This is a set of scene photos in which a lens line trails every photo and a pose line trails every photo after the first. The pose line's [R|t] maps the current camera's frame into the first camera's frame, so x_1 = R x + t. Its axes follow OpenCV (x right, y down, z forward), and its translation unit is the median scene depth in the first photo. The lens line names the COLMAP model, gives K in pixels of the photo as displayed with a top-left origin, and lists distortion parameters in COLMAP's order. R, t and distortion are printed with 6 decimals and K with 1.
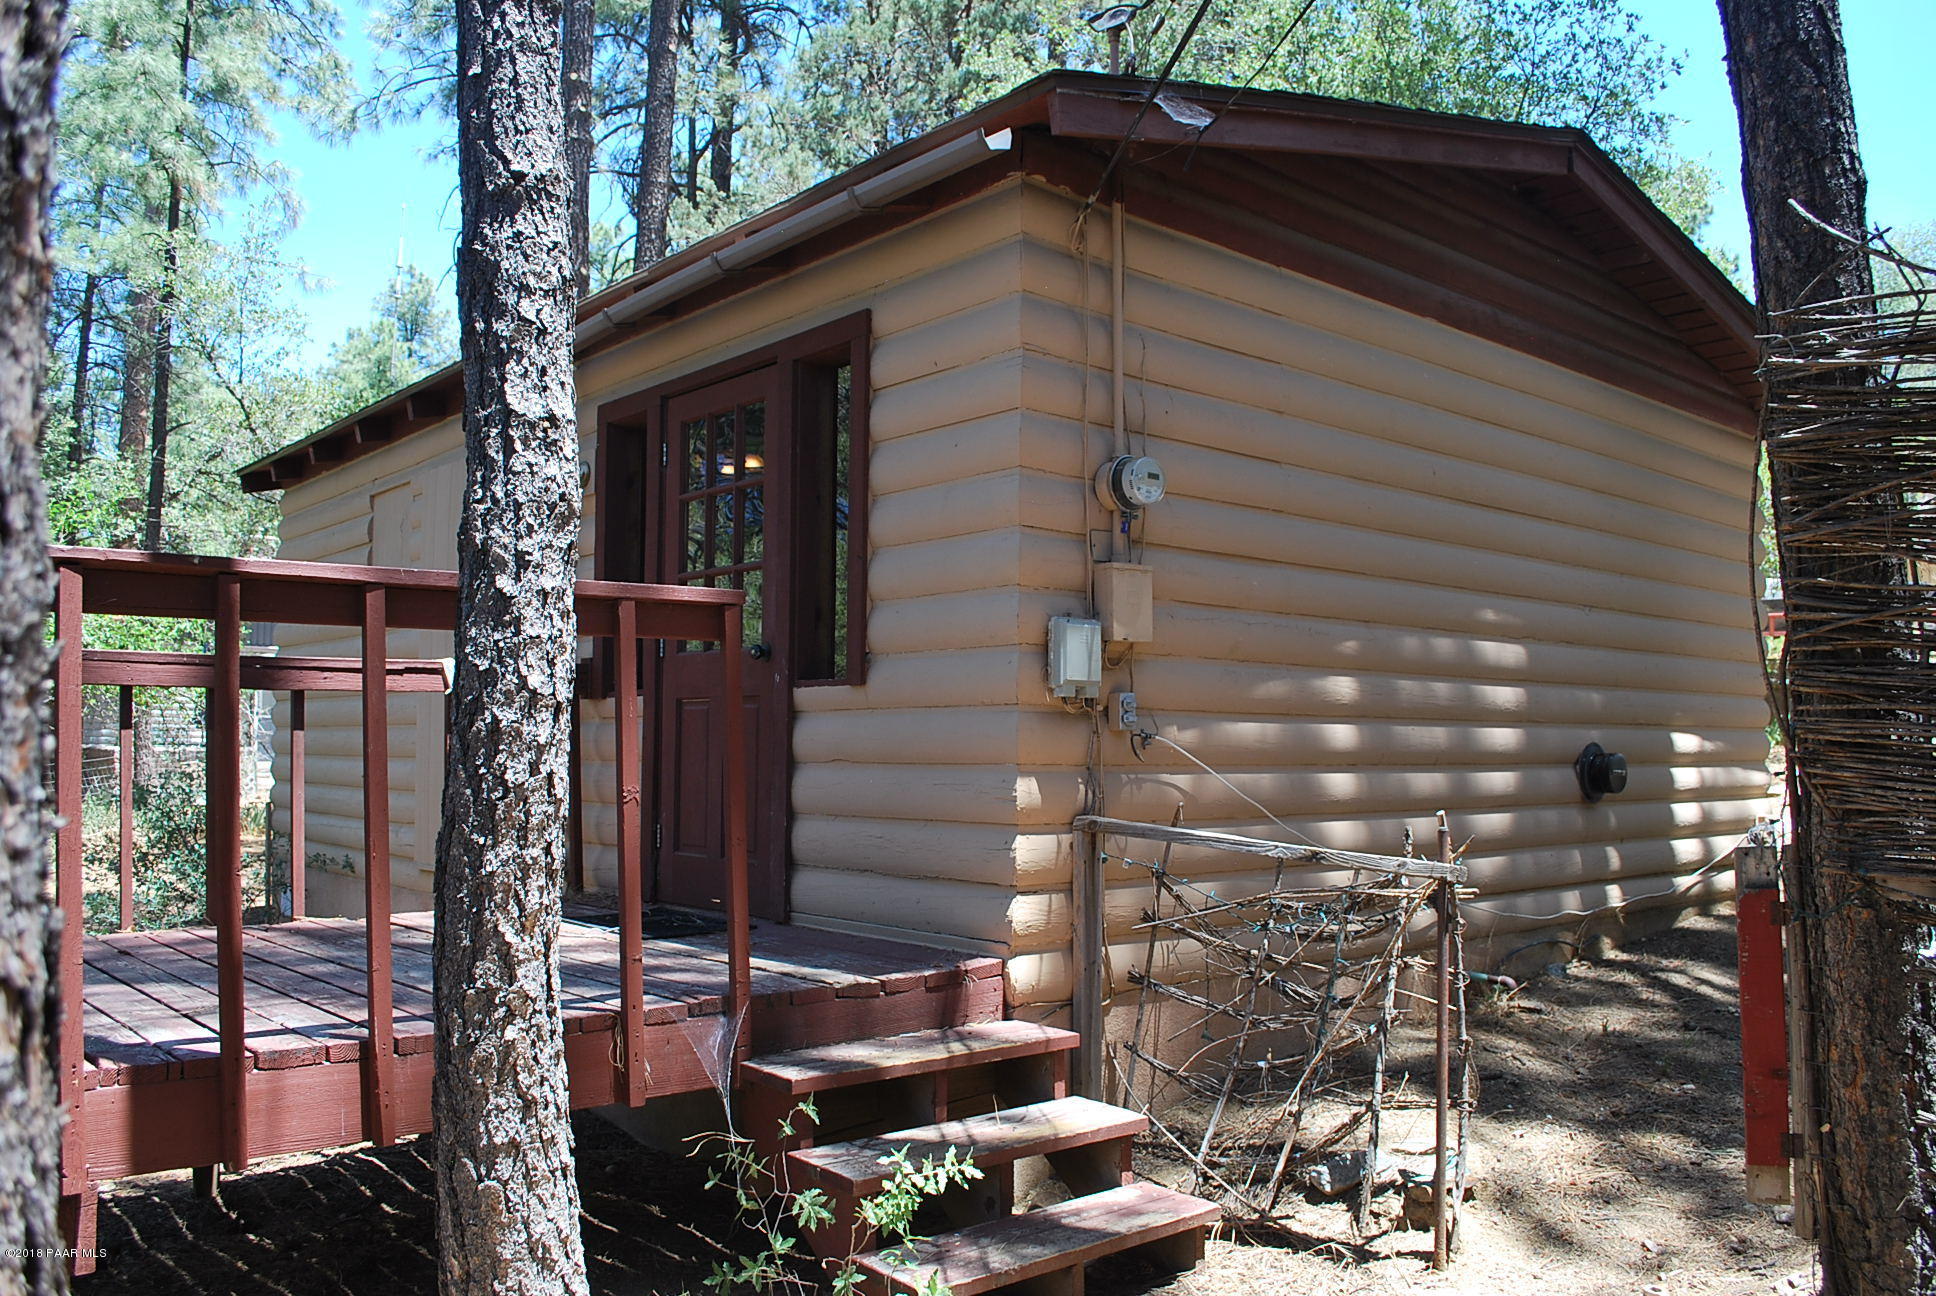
lens RADIAL K [[1545.2, 0, 964.8], [0, 1545.2, 650.1], [0, 0, 1]] dist [-0.080860, 0.013041]
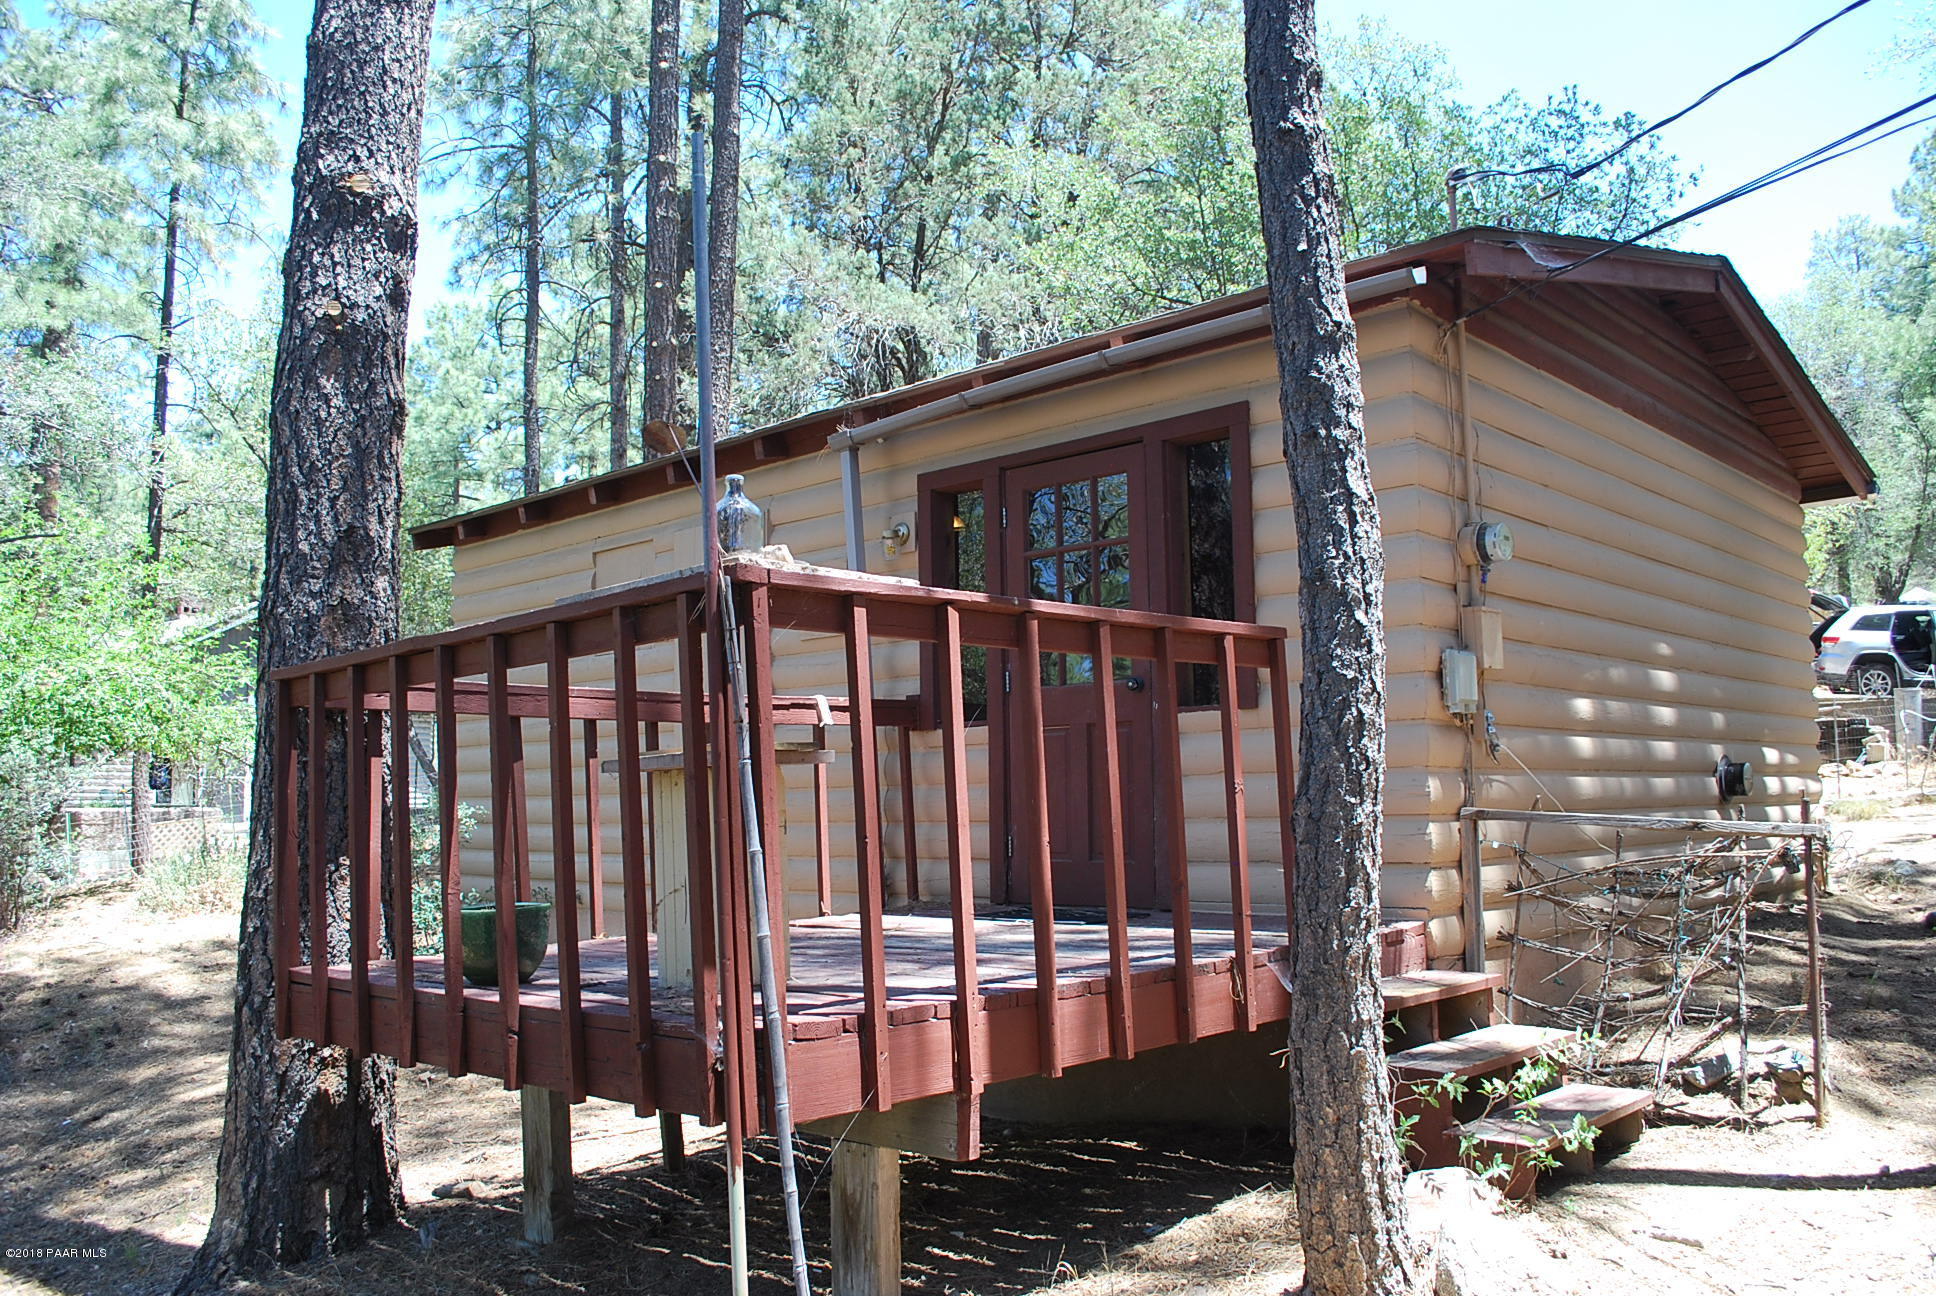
lens RADIAL K [[1545.2, 0, 972.3], [0, 1545.2, 646.8], [0, 0, 1]] dist [-0.080860, 0.013041]
pose [[0.994329, -0.008550, 0.106006, -0.526873], [0.012621, 0.999206, -0.037798, 0.021758], [-0.105598, 0.038922, 0.993647, -0.234595]]
